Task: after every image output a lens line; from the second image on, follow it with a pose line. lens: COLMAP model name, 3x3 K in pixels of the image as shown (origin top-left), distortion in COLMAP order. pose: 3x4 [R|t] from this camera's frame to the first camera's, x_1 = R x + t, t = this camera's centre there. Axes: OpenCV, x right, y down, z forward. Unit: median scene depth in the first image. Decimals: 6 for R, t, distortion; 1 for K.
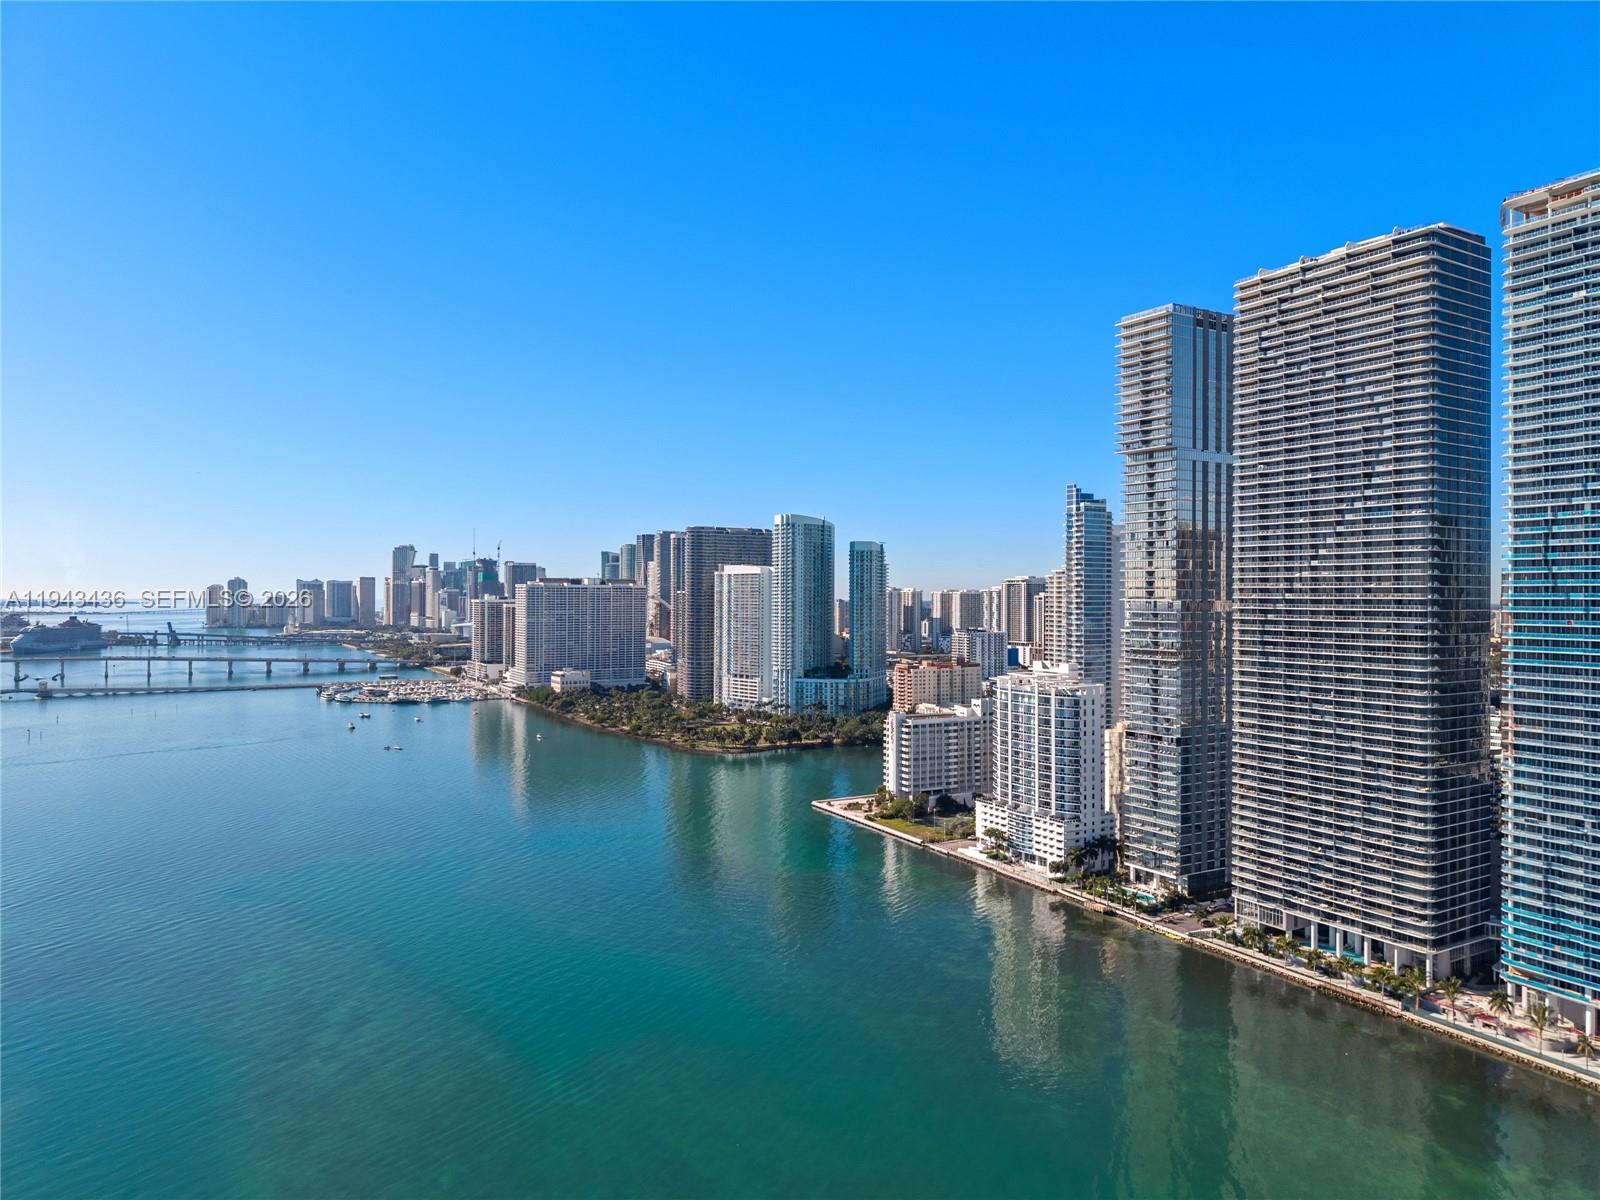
lens RADIAL K [[1068.8, 0, 802.4], [0, 1068.8, 590.5], [0, 0, 1]] dist [0.035998, -0.036710]
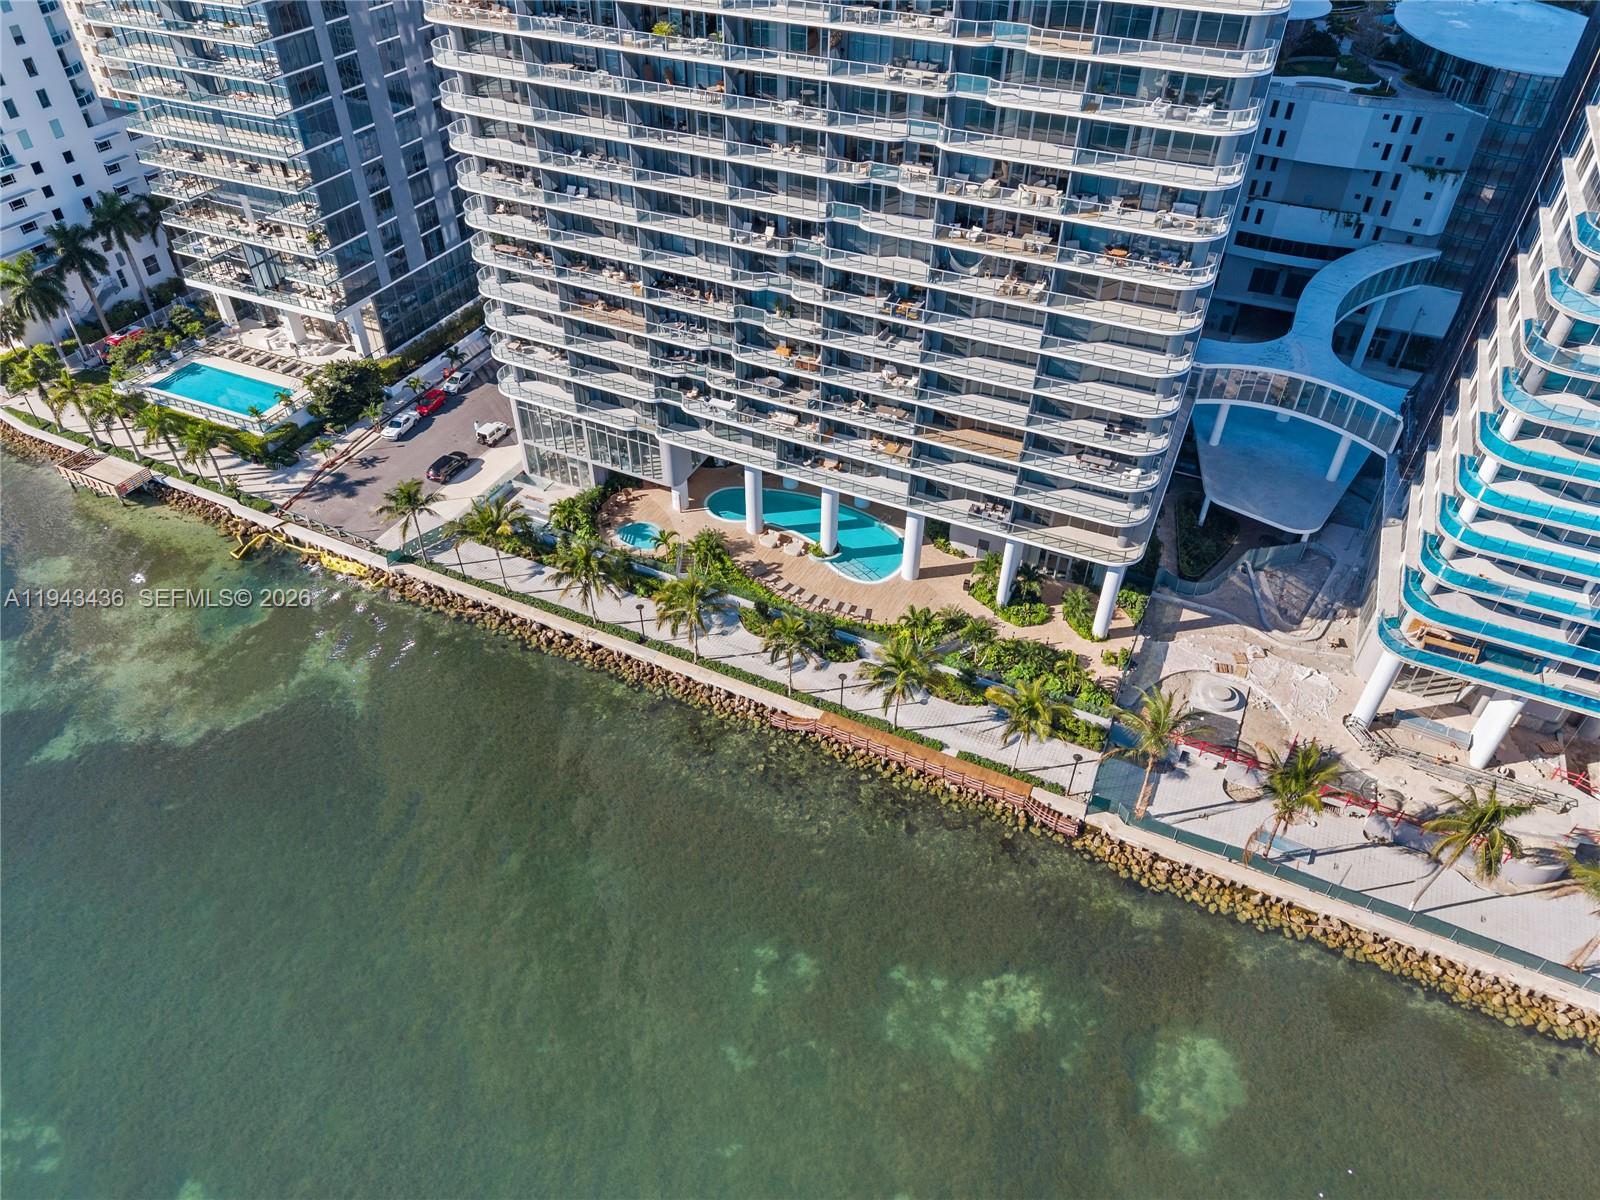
lens RADIAL K [[1065.3, 0, 800.7], [0, 1065.3, 598.5], [0, 0, 1]] dist [0.027151, -0.016491]
pose [[0.818572, -0.373648, 0.436265, 0.281466], [-0.005278, 0.754585, 0.656181, 0.112110], [-0.574380, -0.539434, 0.615710, 0.653194]]
